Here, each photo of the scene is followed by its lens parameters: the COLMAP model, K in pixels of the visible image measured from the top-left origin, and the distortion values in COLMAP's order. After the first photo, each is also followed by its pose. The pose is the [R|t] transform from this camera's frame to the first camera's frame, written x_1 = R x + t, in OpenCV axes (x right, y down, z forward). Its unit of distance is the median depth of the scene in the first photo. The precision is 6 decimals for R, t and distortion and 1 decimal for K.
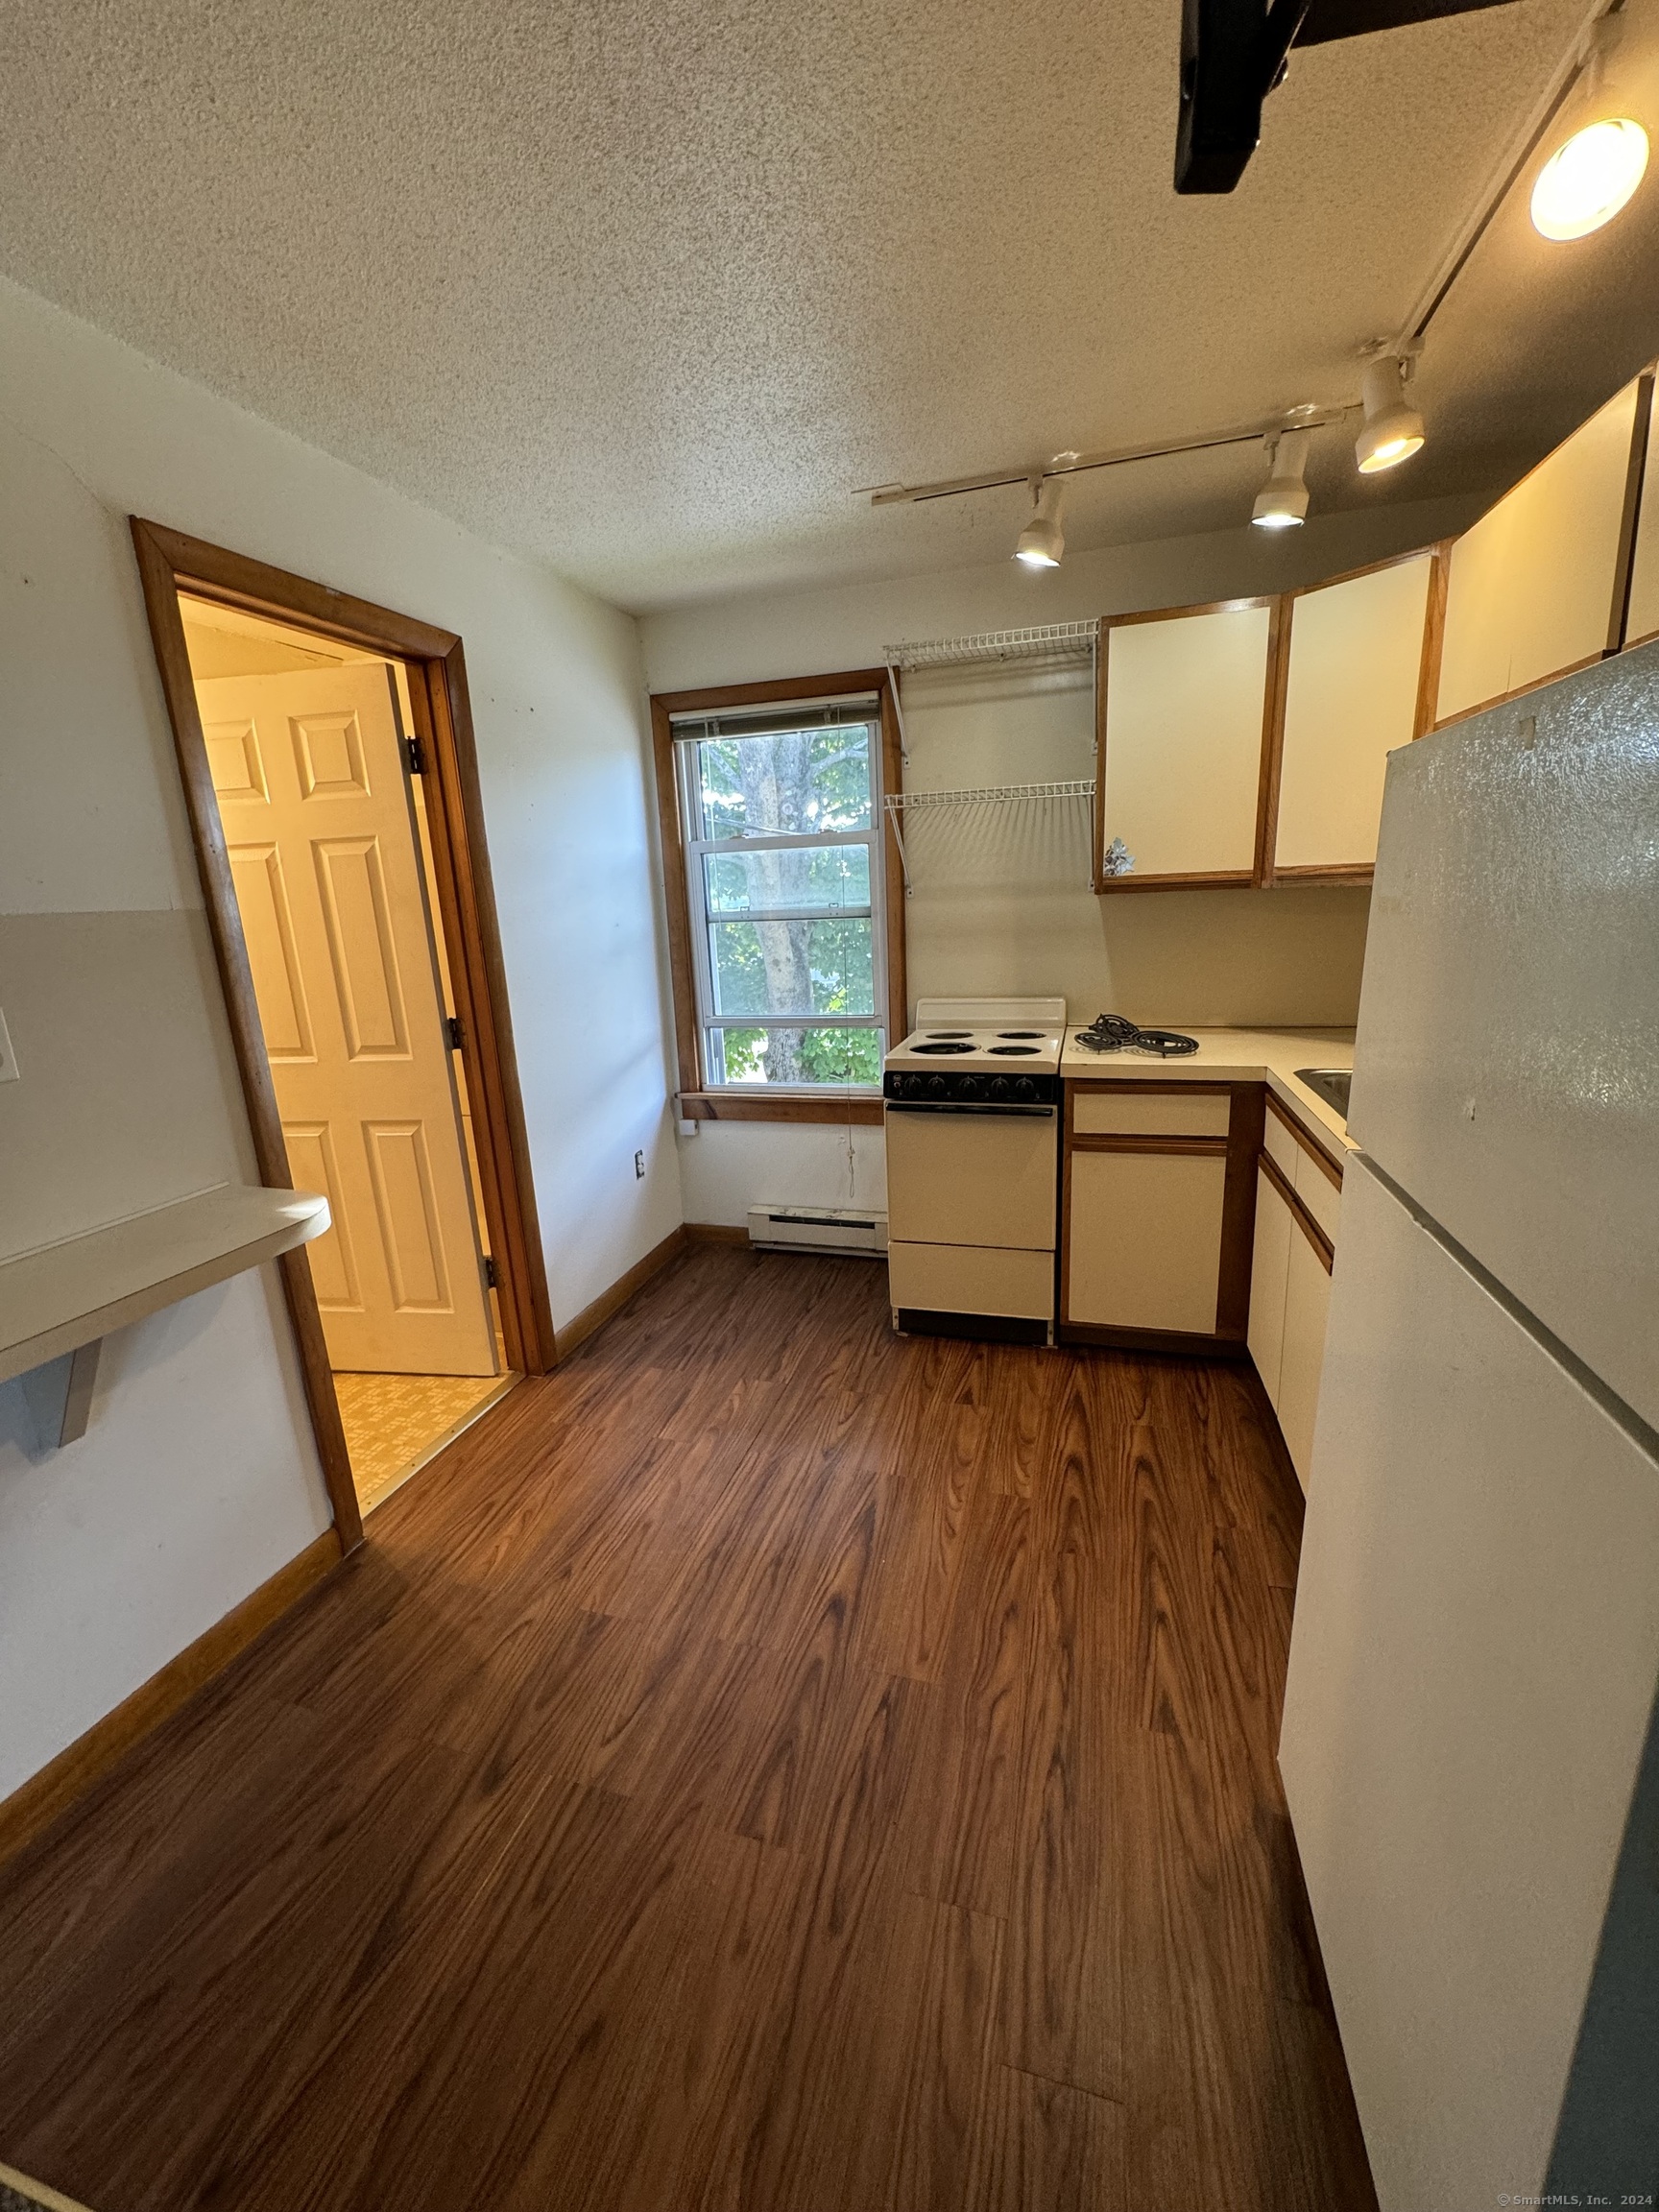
lens RADIAL K [[882.5, 0, 830.9], [0, 882.5, 1104.2], [0, 0, 1]] dist [-0.001374, 0.000020]
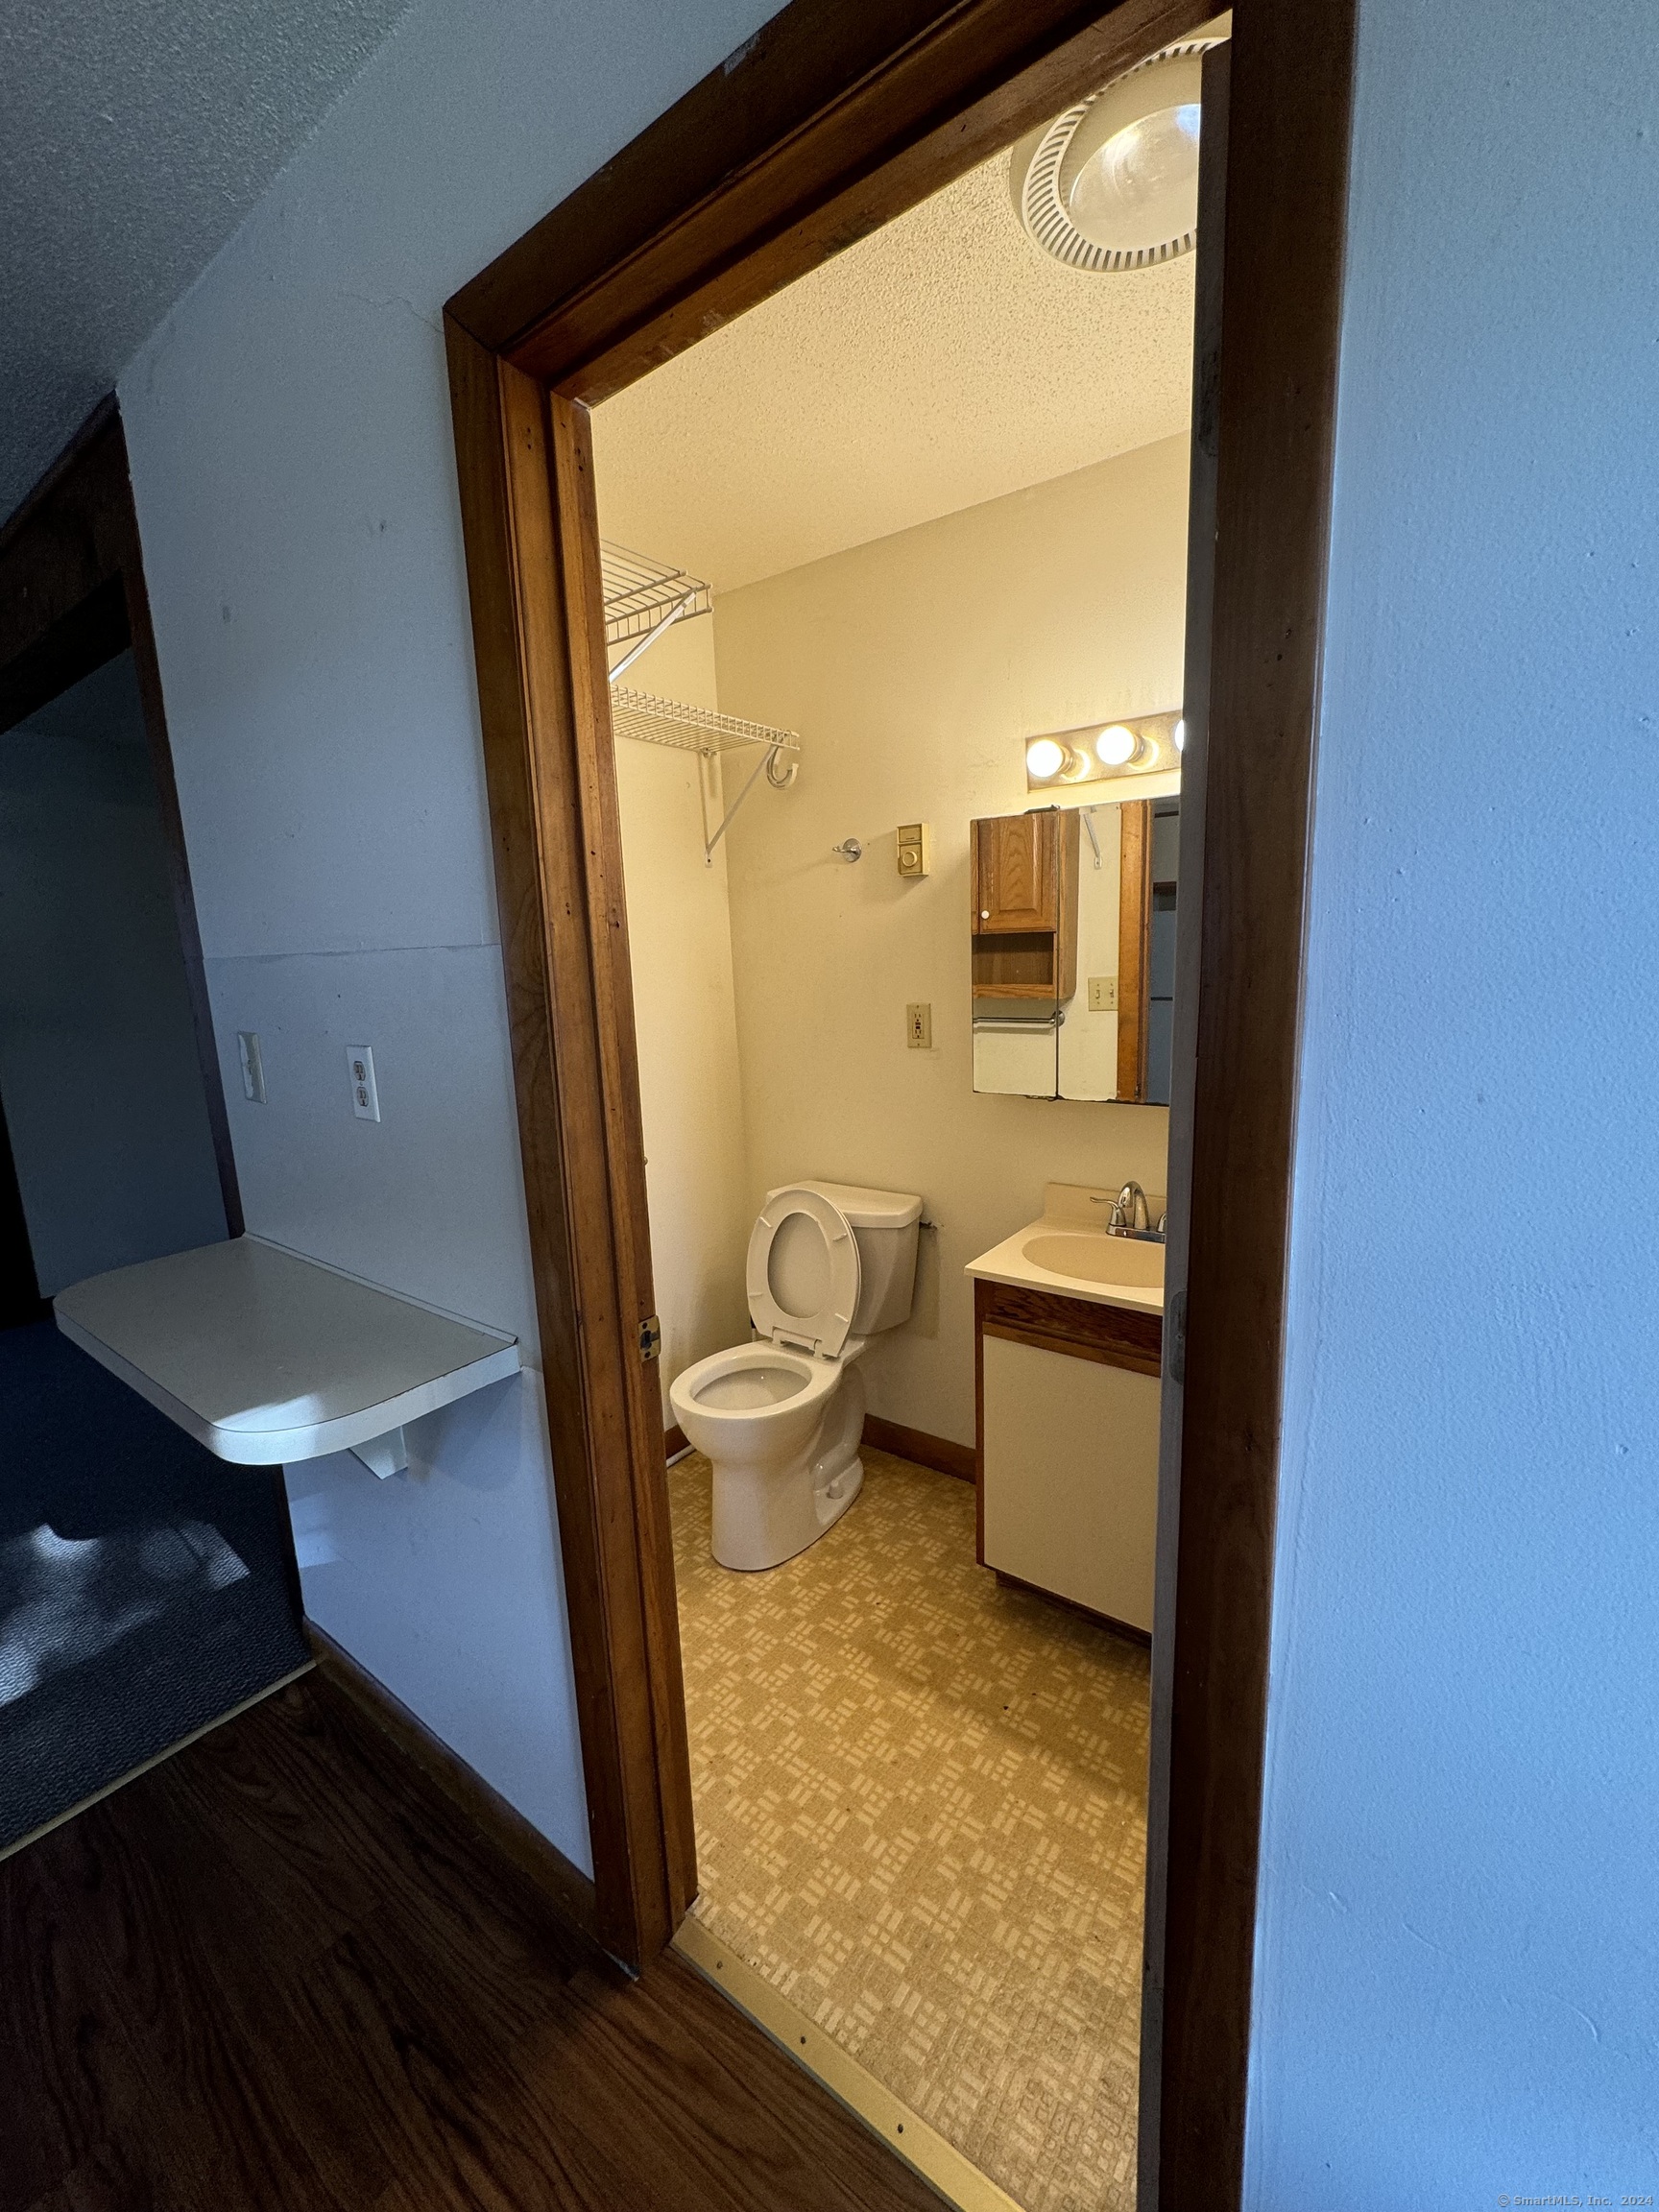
lens RADIAL K [[882.5, 0, 830.9], [0, 882.5, 1104.2], [0, 0, 1]] dist [-0.001374, 0.000020]
pose [[-0.346493, 0.212388, -0.913692, -0.122853], [-0.172497, 0.942995, 0.284614, -0.218067], [0.922056, 0.256226, -0.290105, 0.935267]]
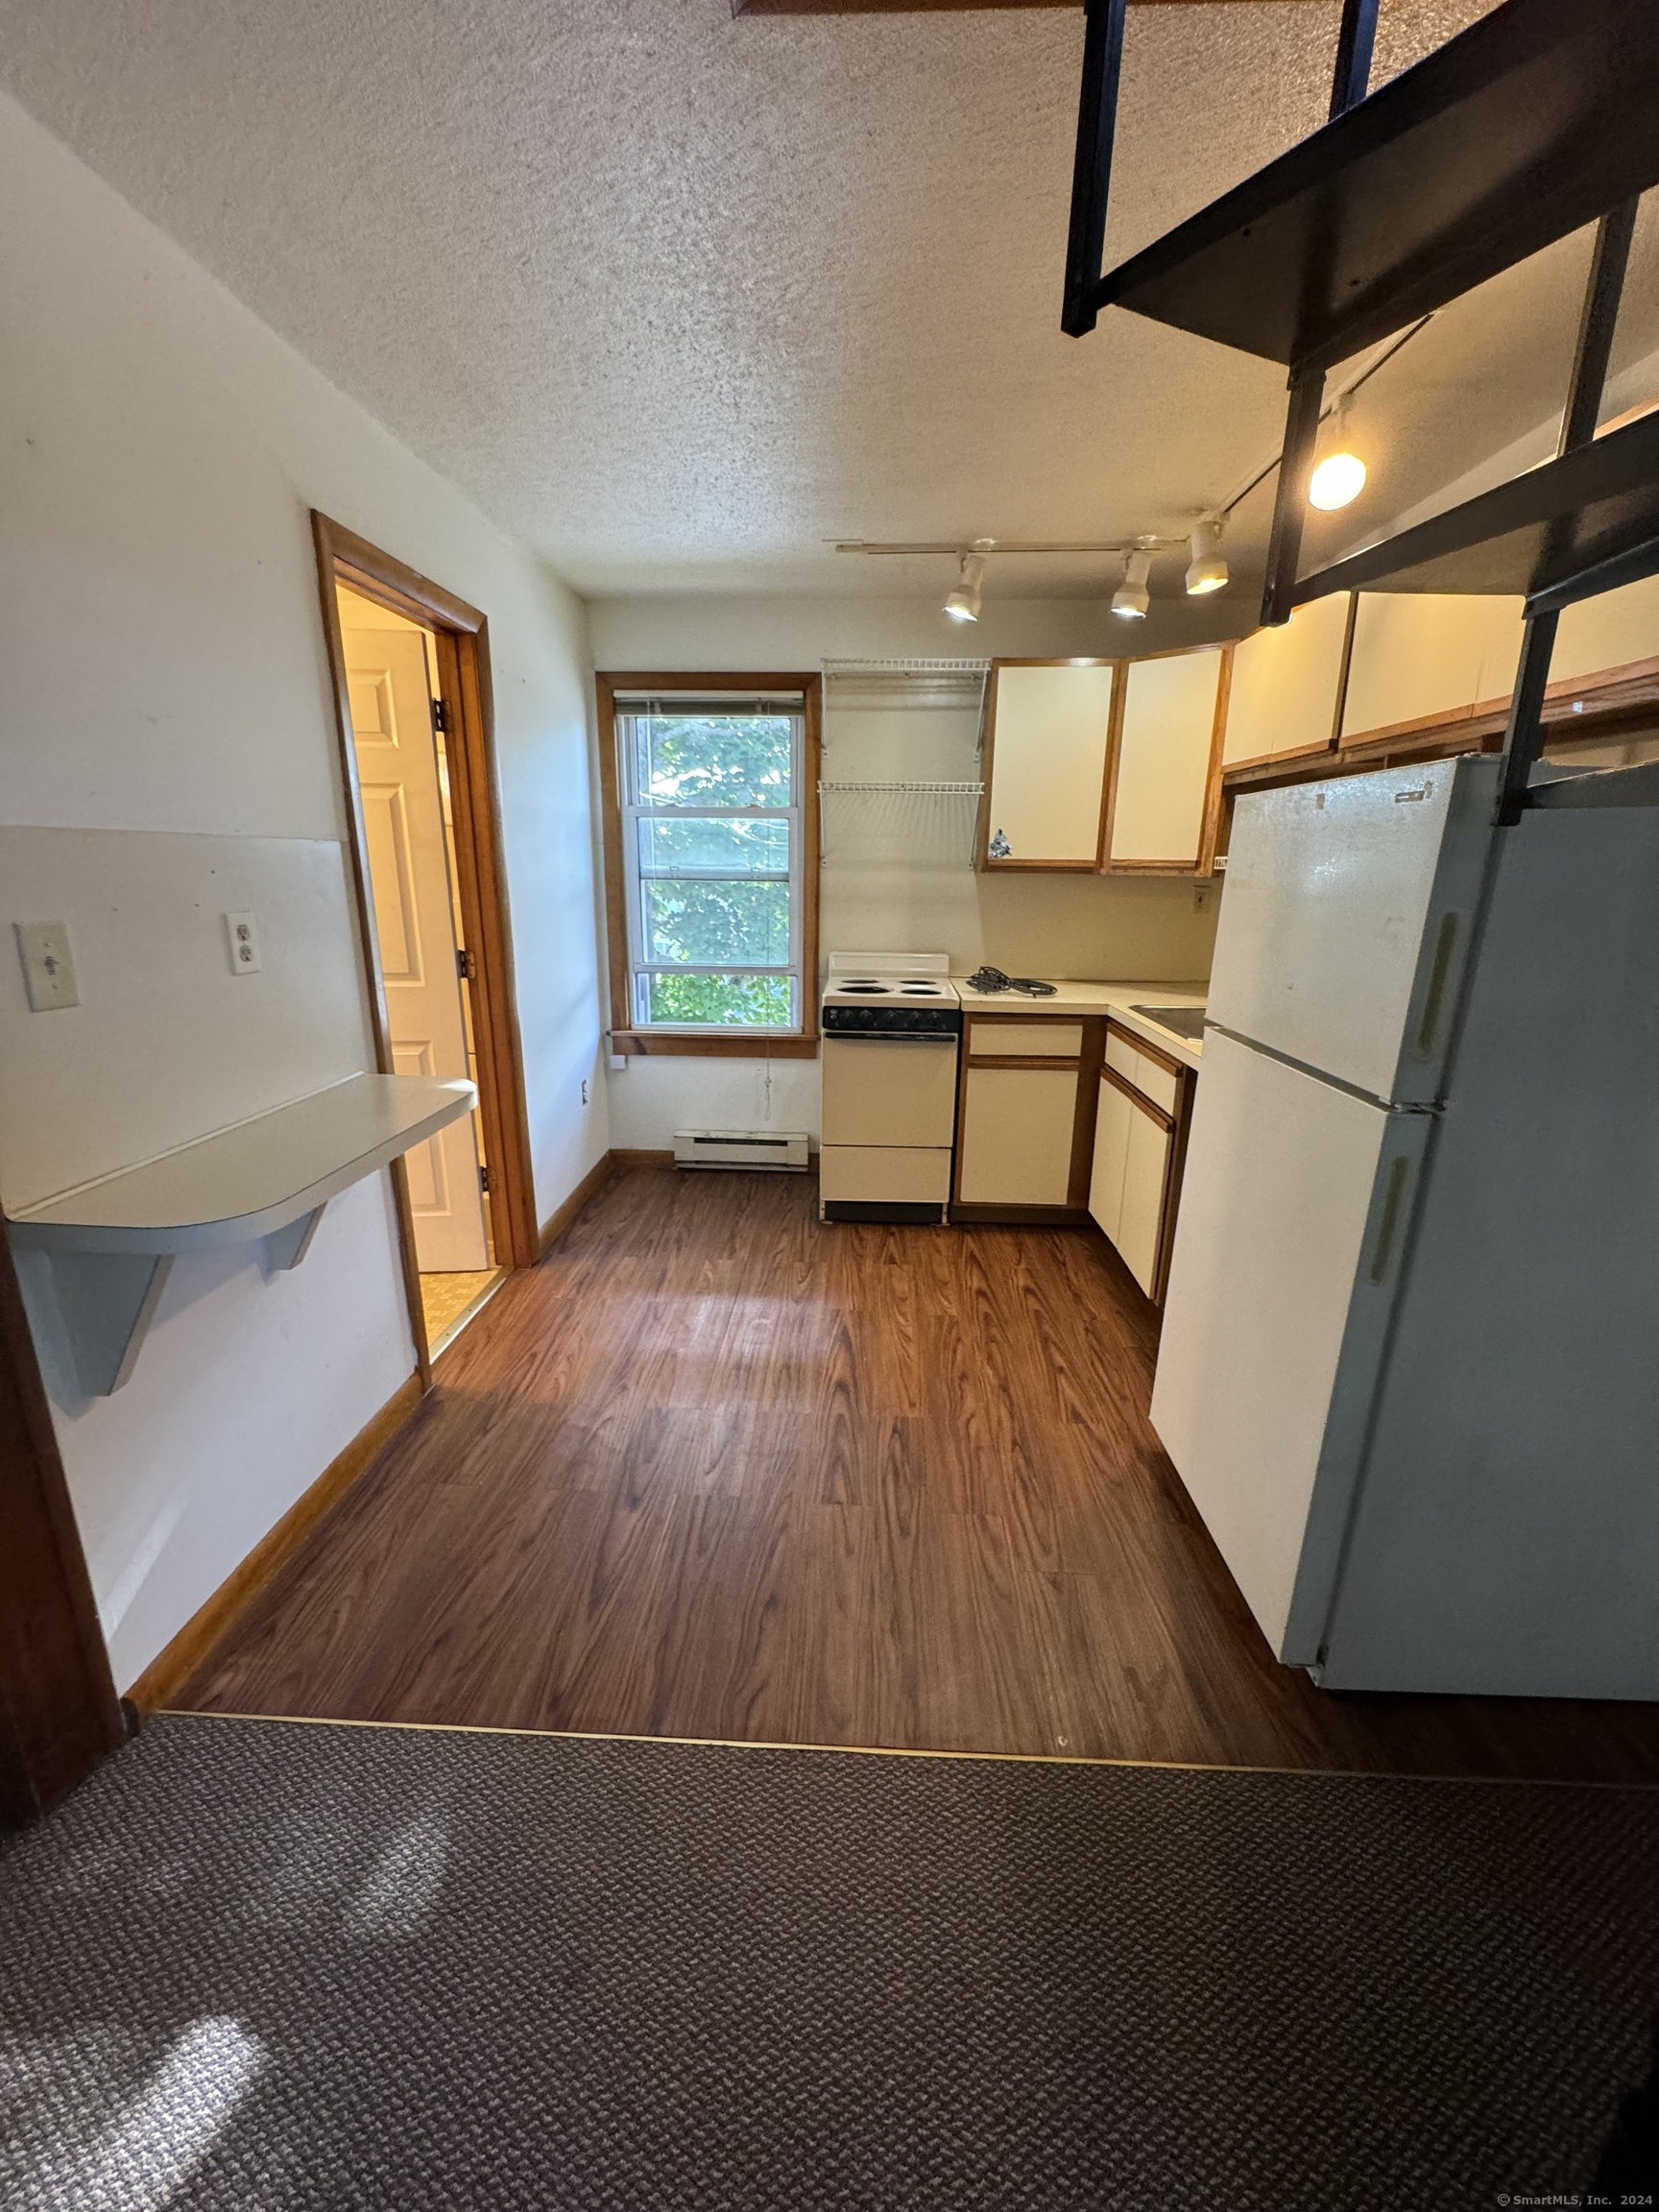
lens RADIAL K [[881.0, 0, 829.5], [0, 881.0, 1106.0], [0, 0, 1]] dist [0.000244, 0.000276]
pose [[0.970308, -0.009078, 0.241701, -0.240977], [0.001624, 0.999517, 0.031023, 0.067246], [-0.241866, -0.029709, 0.969855, -0.217740]]
